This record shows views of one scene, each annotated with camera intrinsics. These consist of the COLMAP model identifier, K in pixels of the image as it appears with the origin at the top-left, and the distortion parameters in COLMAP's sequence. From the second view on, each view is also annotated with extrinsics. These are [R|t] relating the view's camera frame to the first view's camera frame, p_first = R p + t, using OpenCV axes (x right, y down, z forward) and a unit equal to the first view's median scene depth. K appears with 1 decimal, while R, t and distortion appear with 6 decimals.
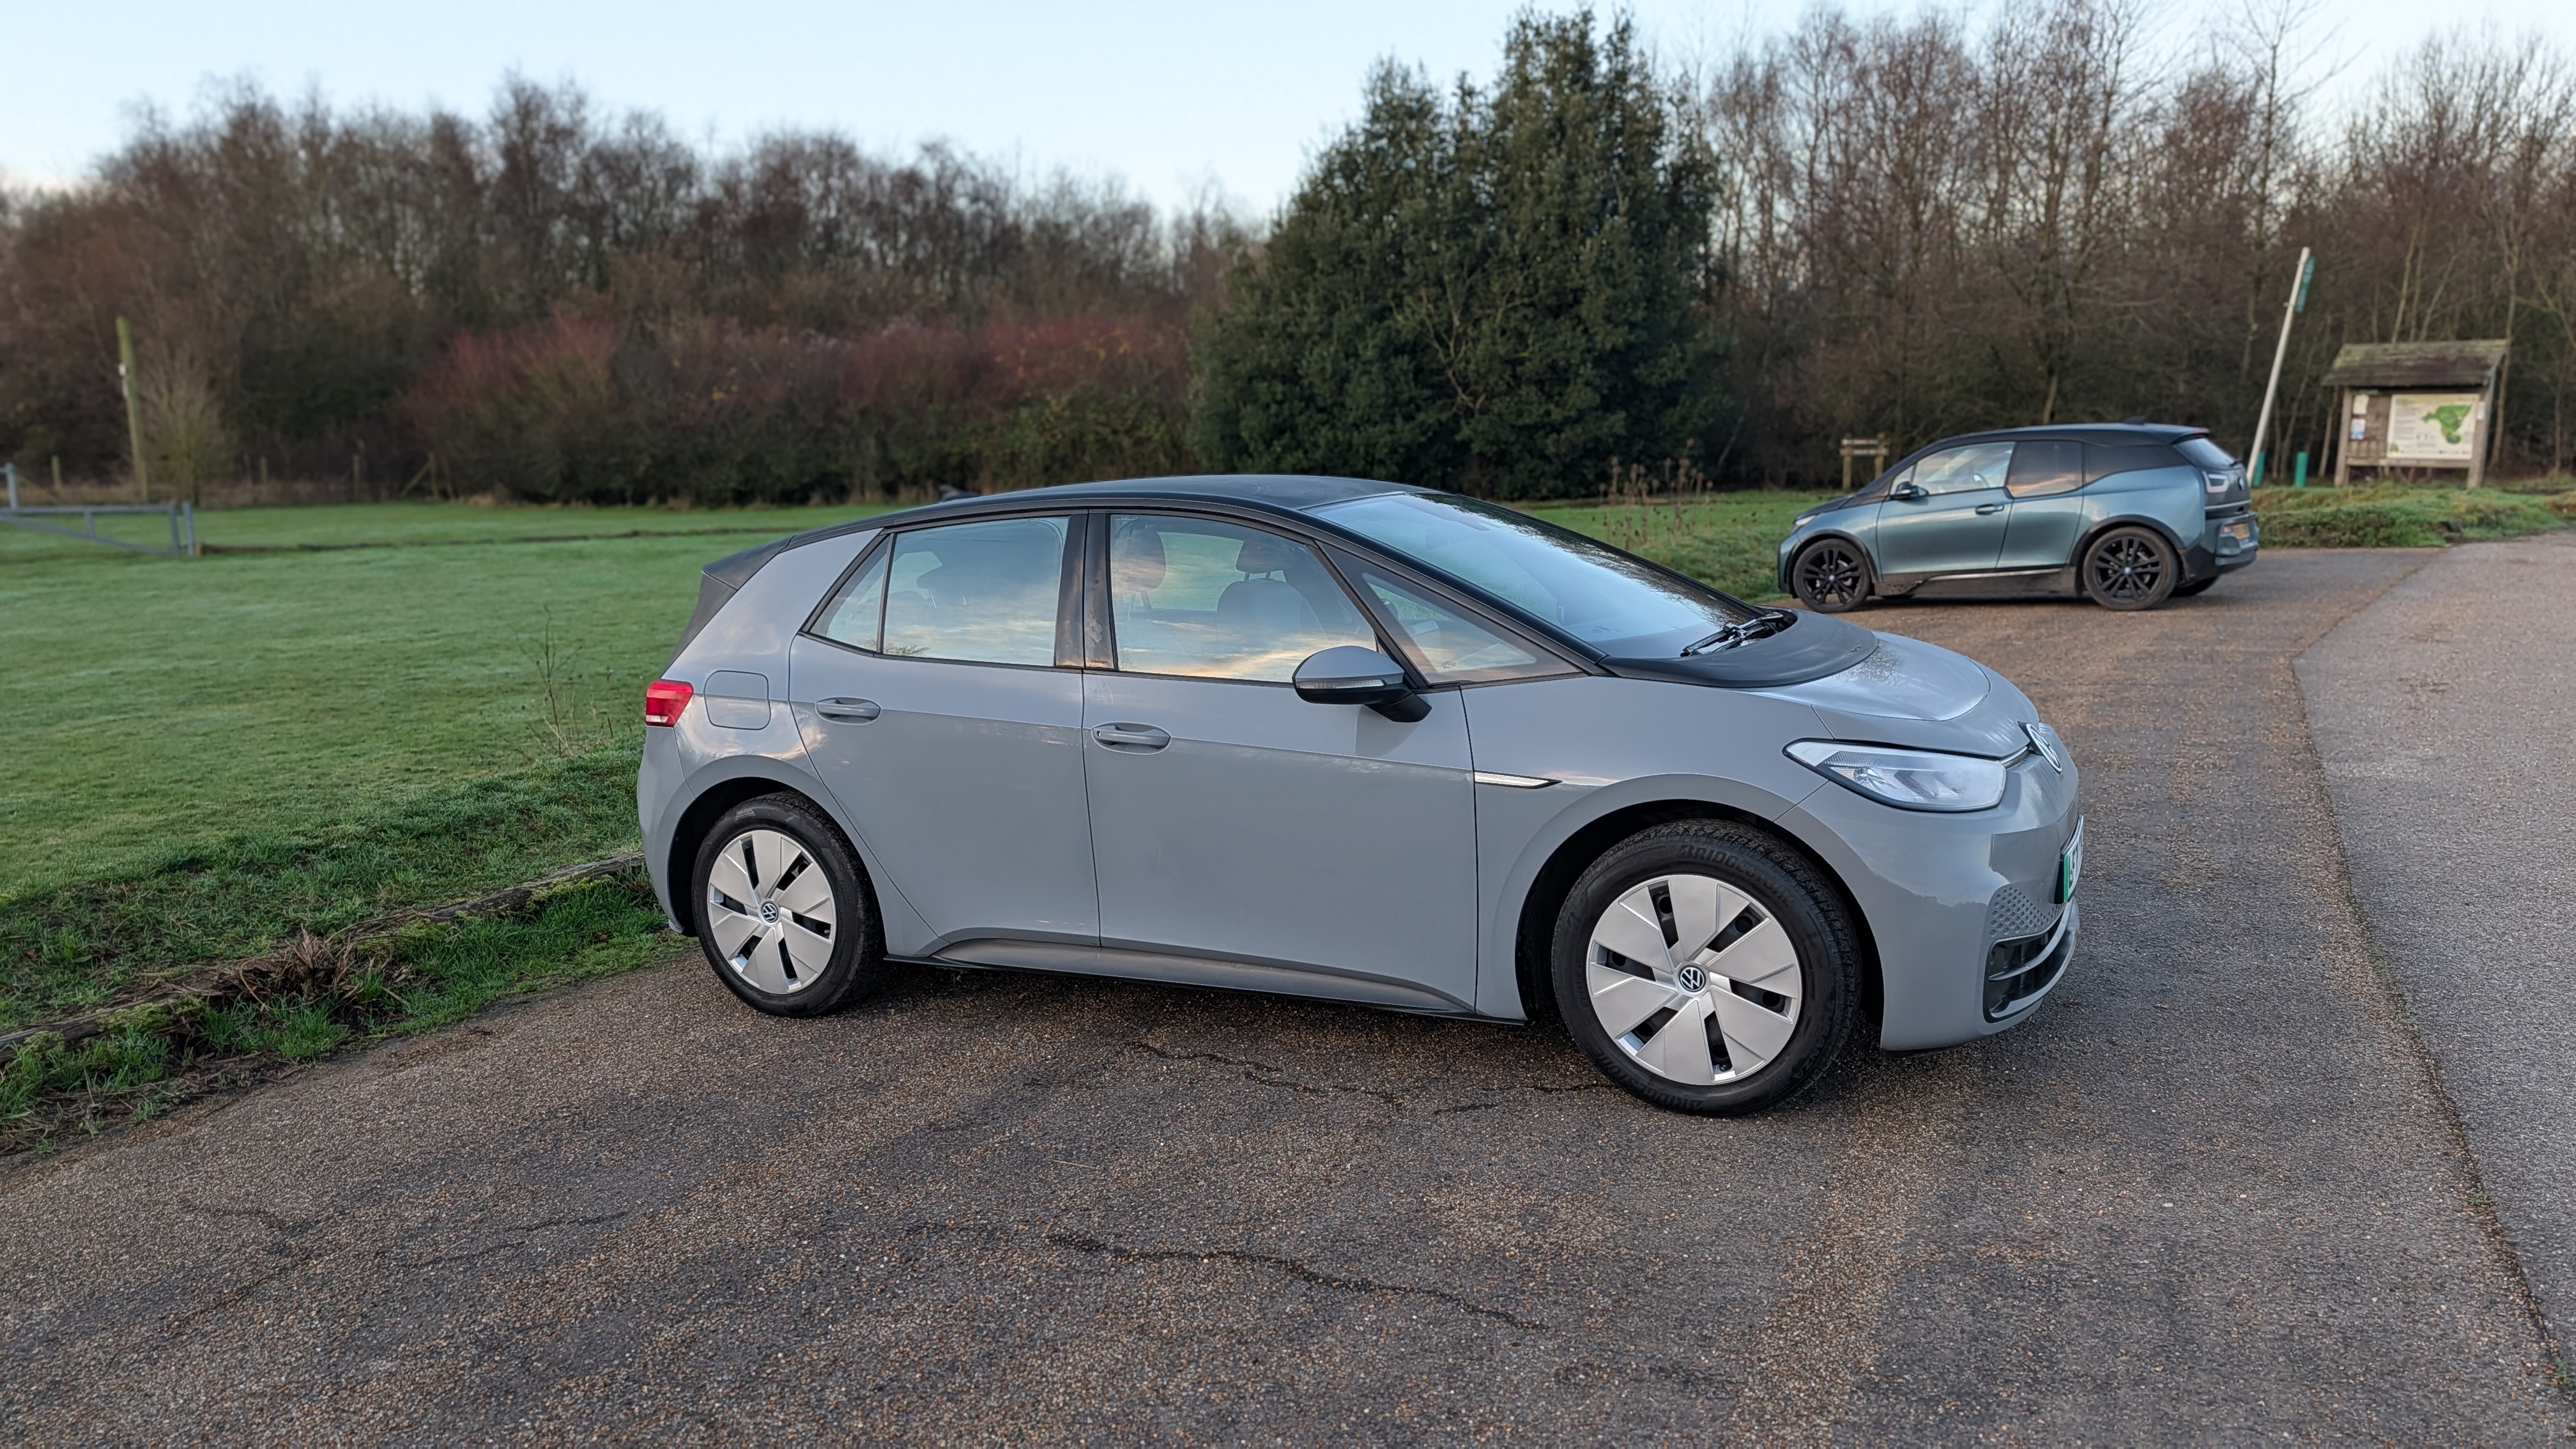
lens RADIAL K [[1802.9, 0, 1304.5], [0, 1802.9, 773.2], [0, 0, 1]] dist [0.034228, -0.043987]
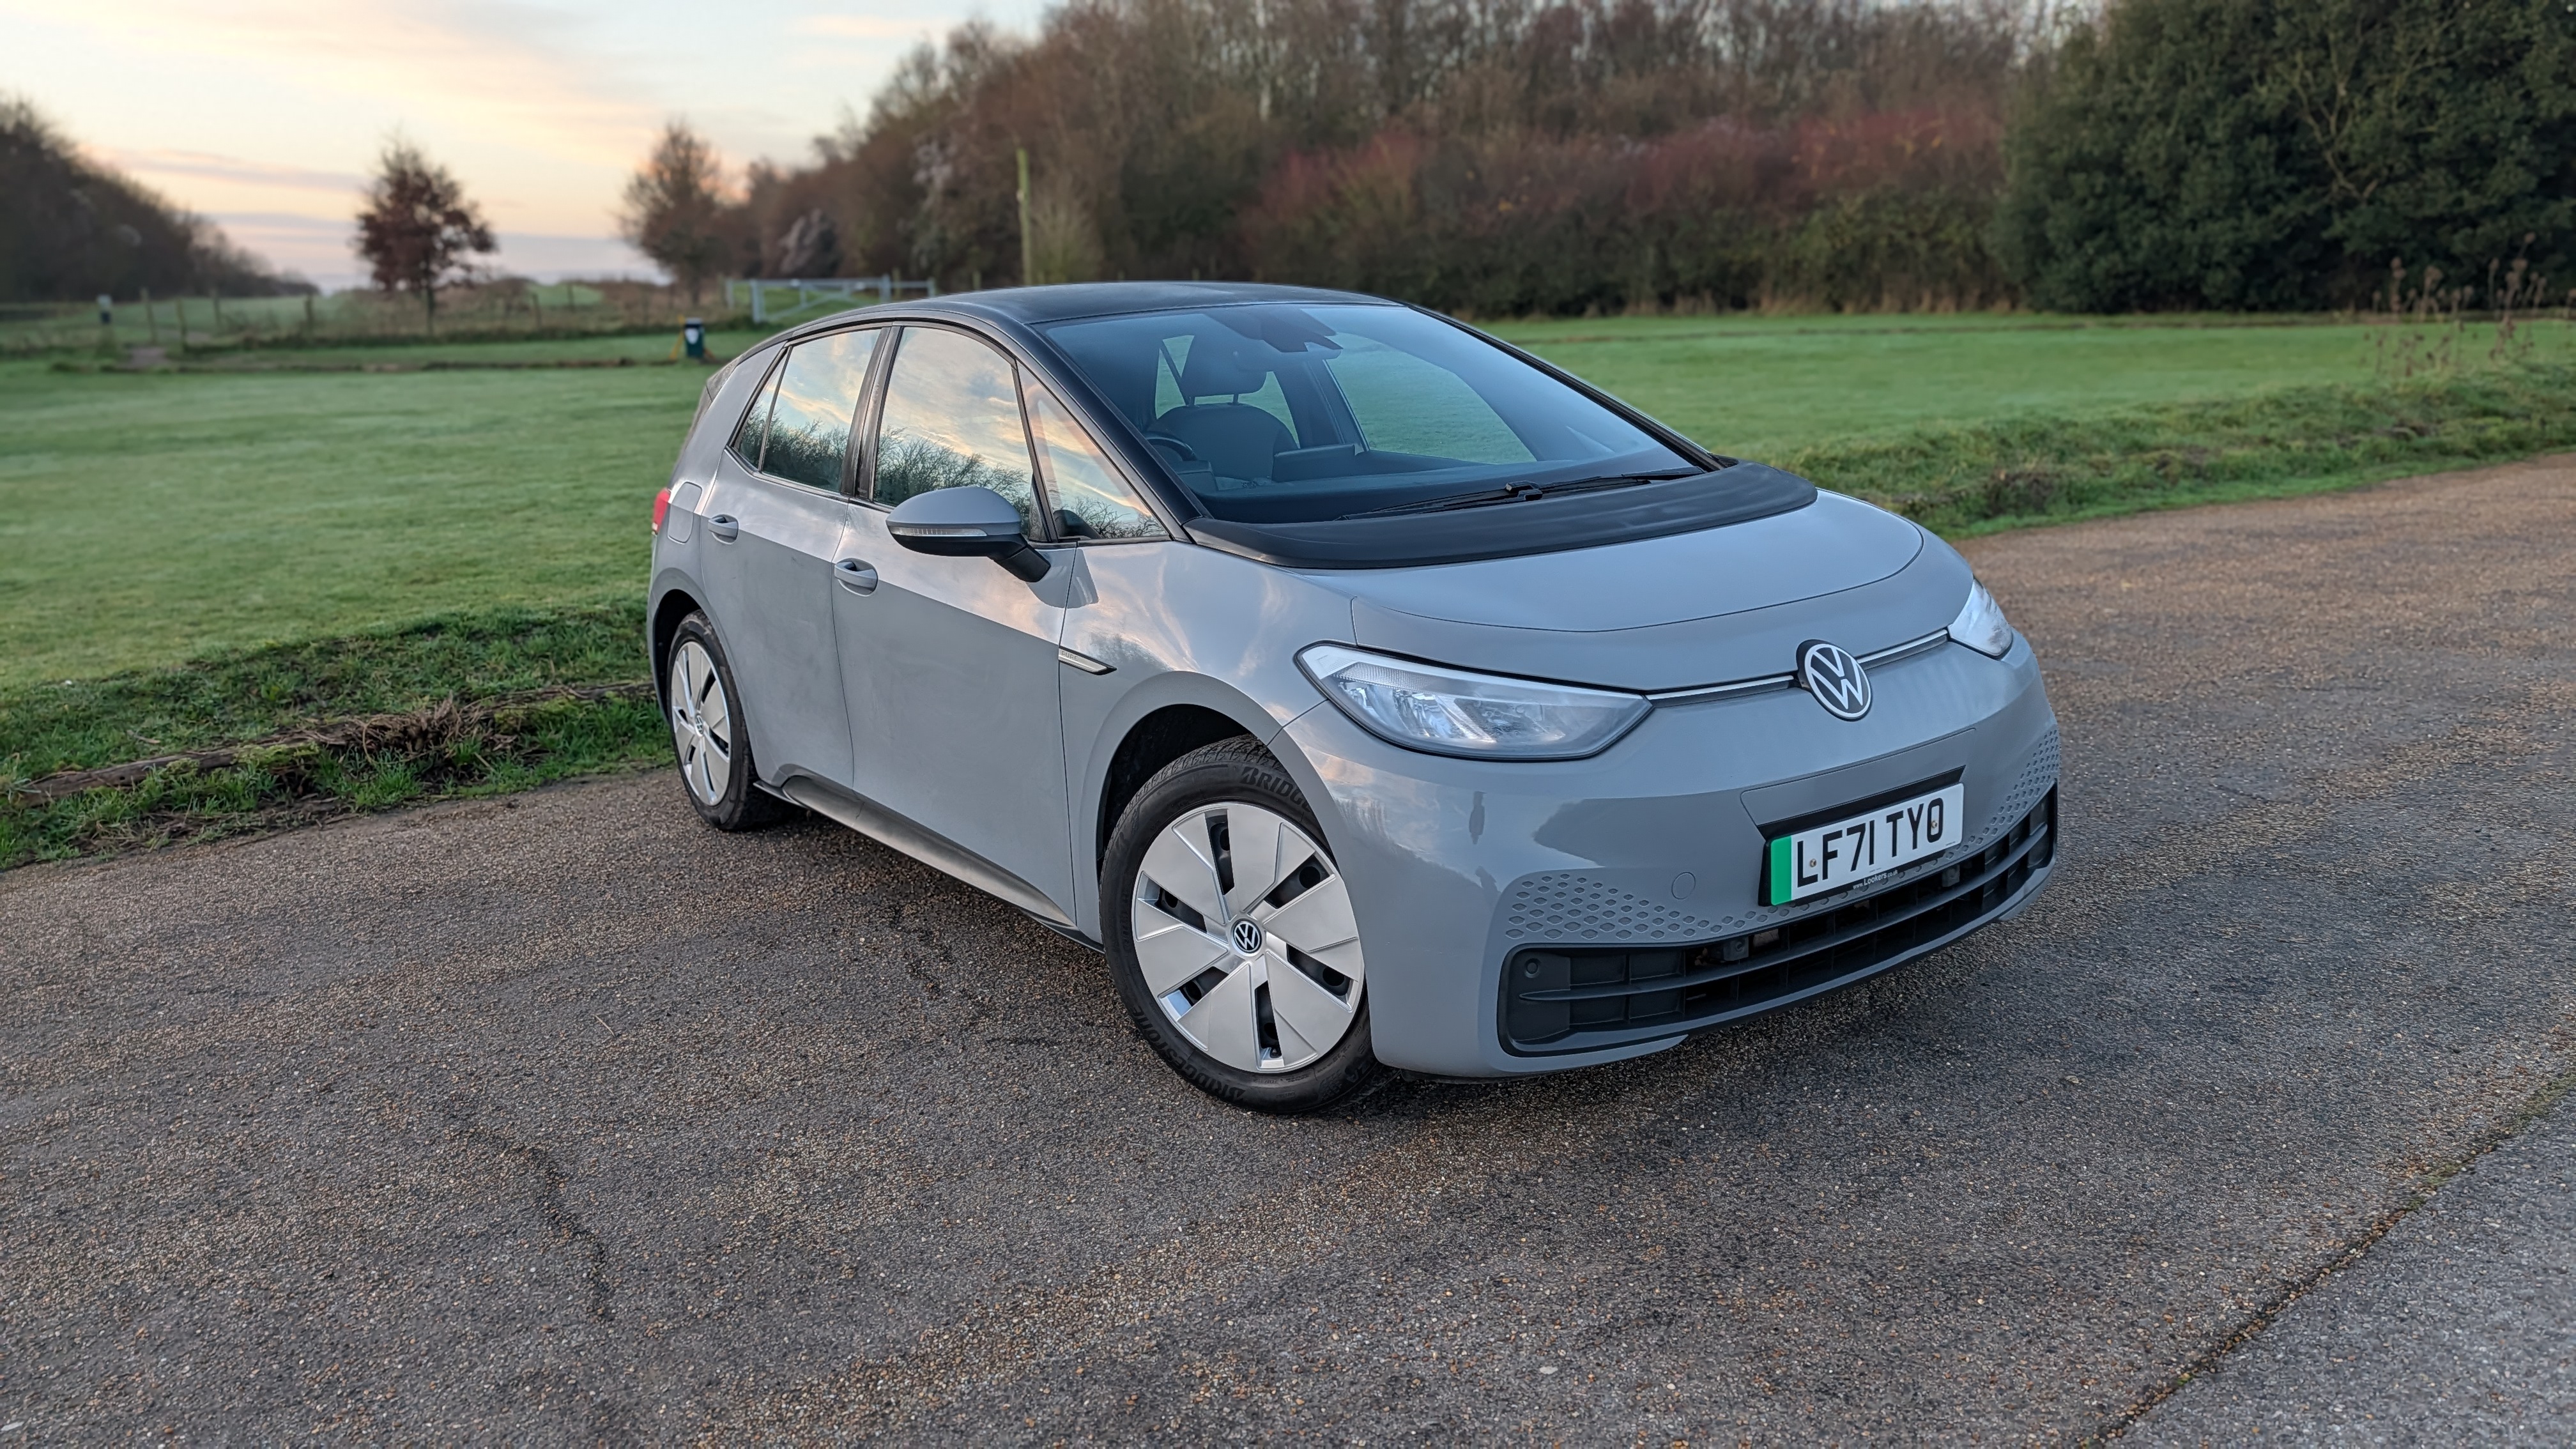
lens RADIAL K [[1808.8, 0, 1263.6], [0, 1808.8, 723.6], [0, 0, 1]] dist [0.026367, -0.027568]
pose [[0.884979, 0.106524, -0.453283, 0.054764], [-0.072830, 0.993165, 0.091207, -0.004813], [0.459901, -0.047704, 0.886688, 0.030216]]
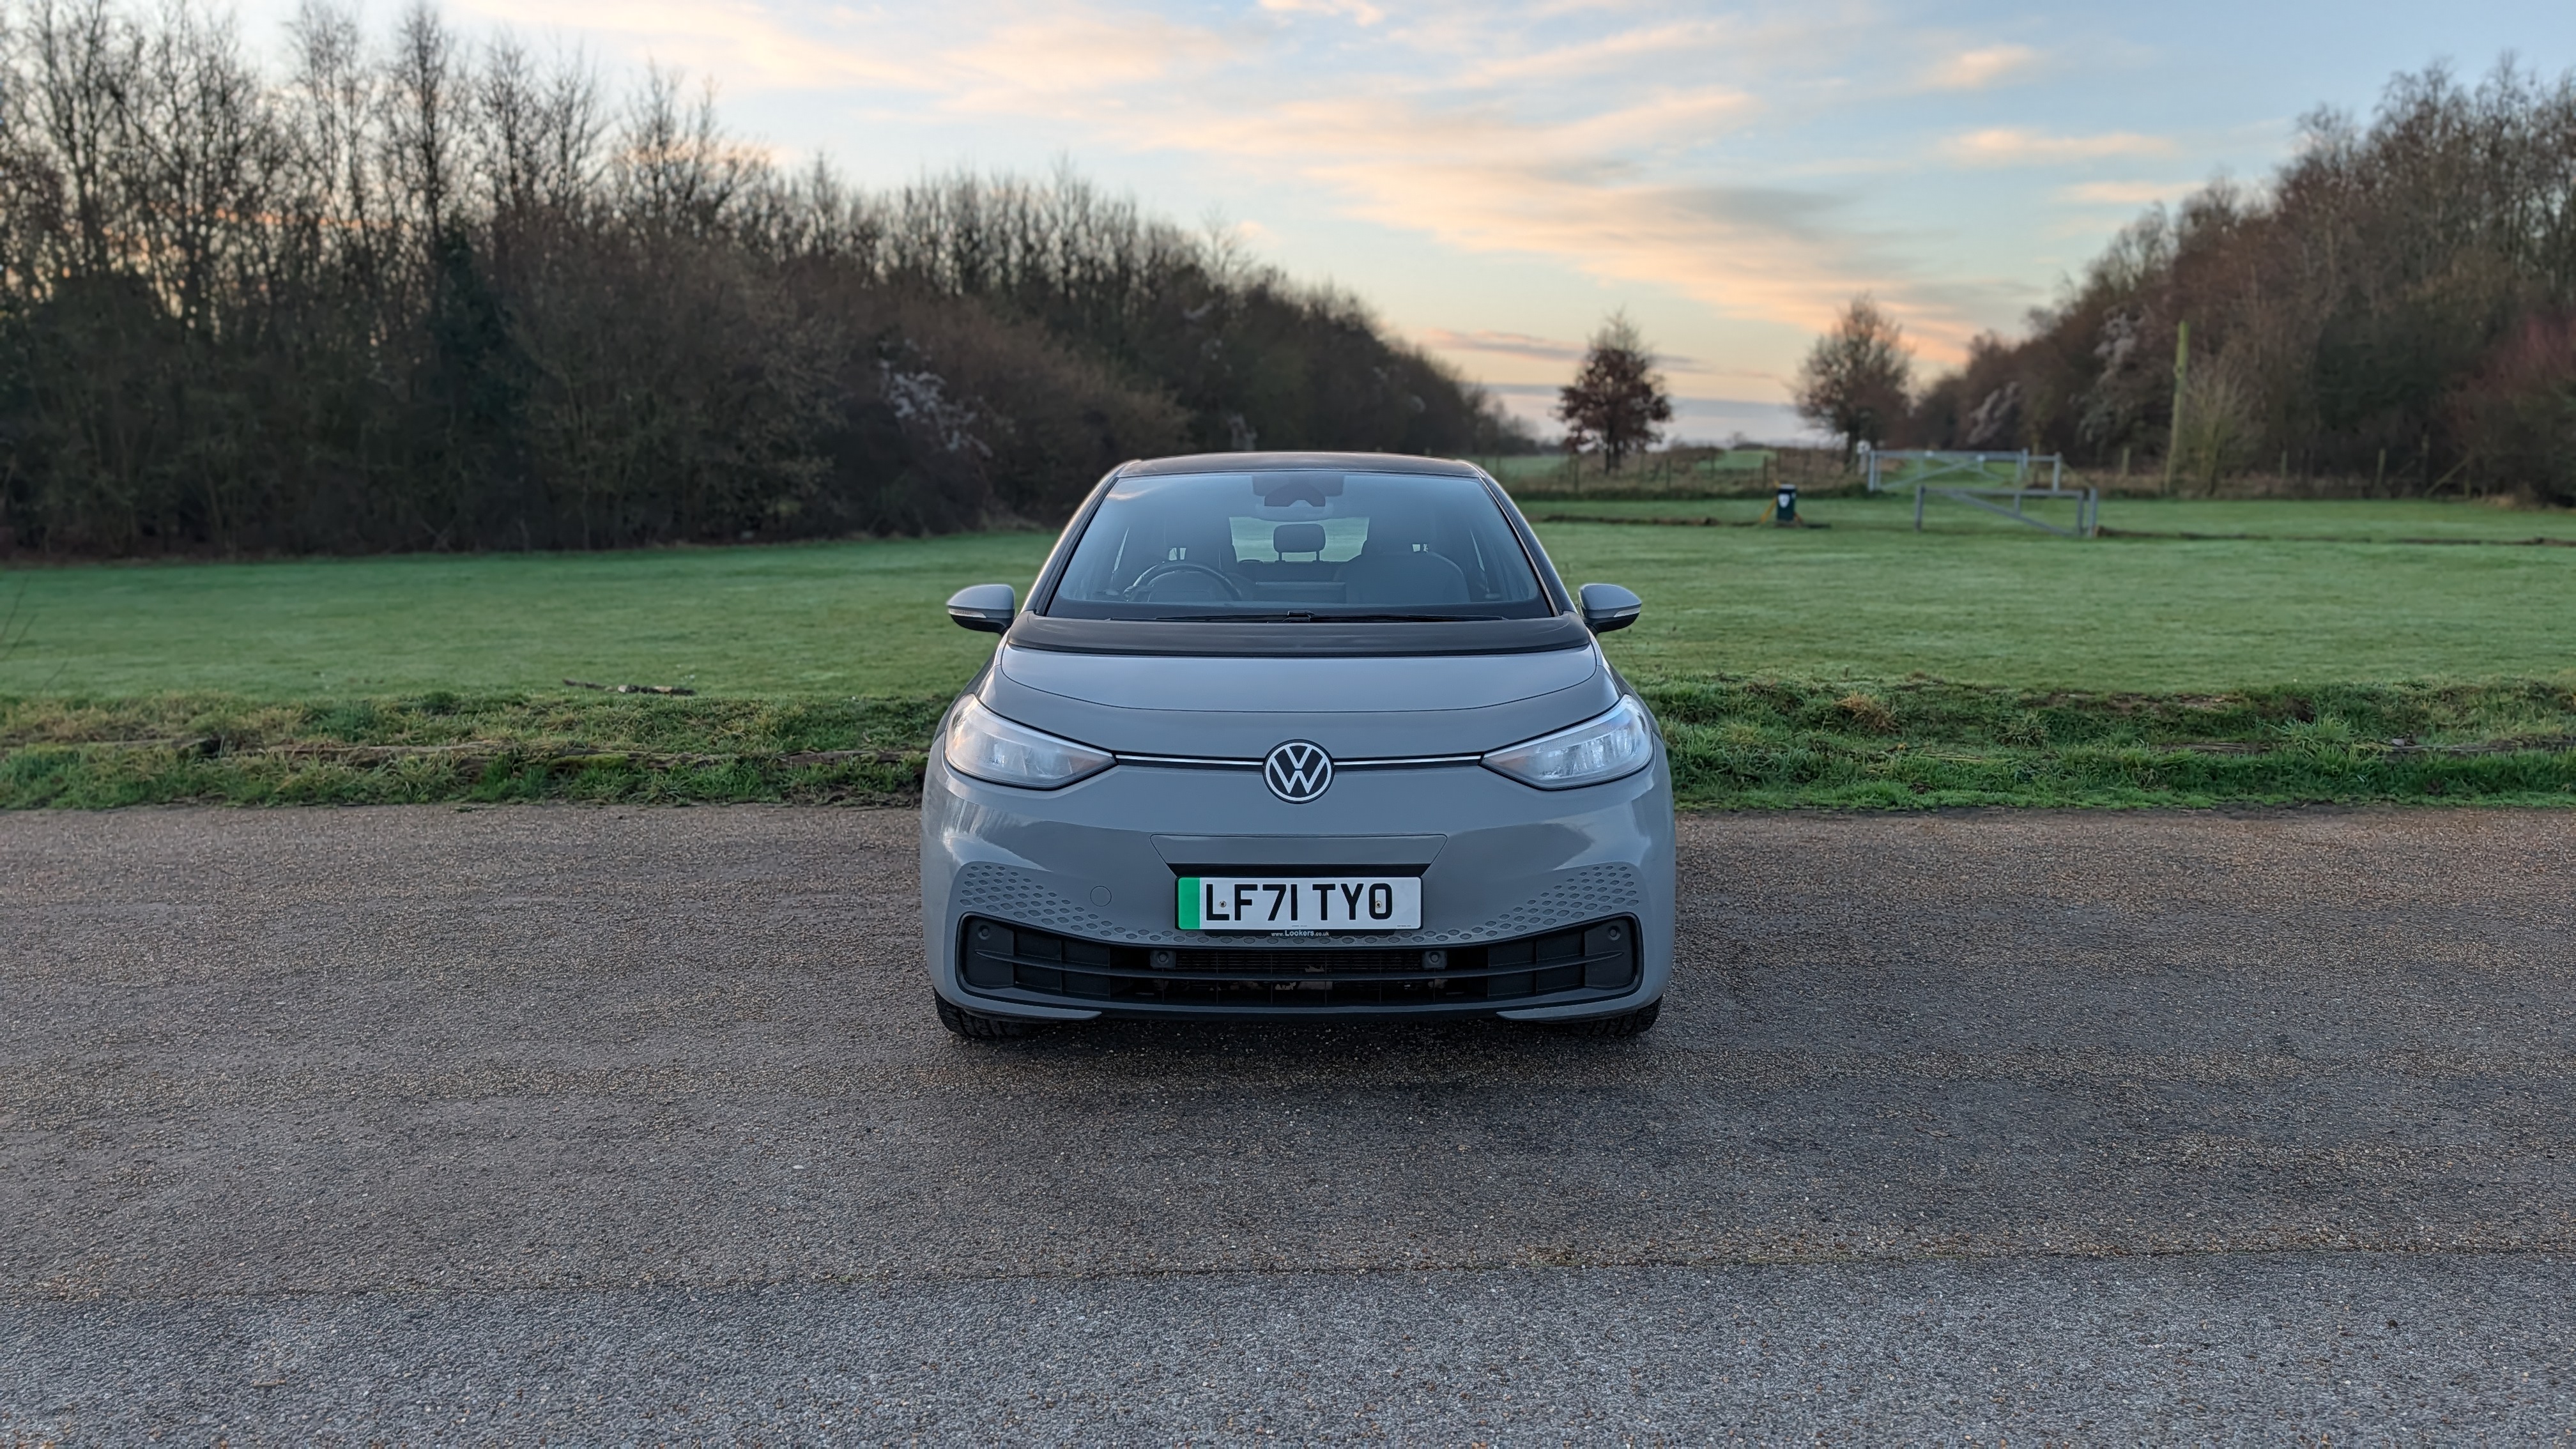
lens RADIAL K [[1795.4, 0, 1306.8], [0, 1795.4, 730.9], [0, 0, 1]] dist [0.030068, -0.028725]
pose [[0.449867, 0.152336, -0.880008, 0.118848], [-0.169846, 0.981956, 0.083158, -0.010909], [0.876797, 0.112056, 0.467623, 0.061876]]
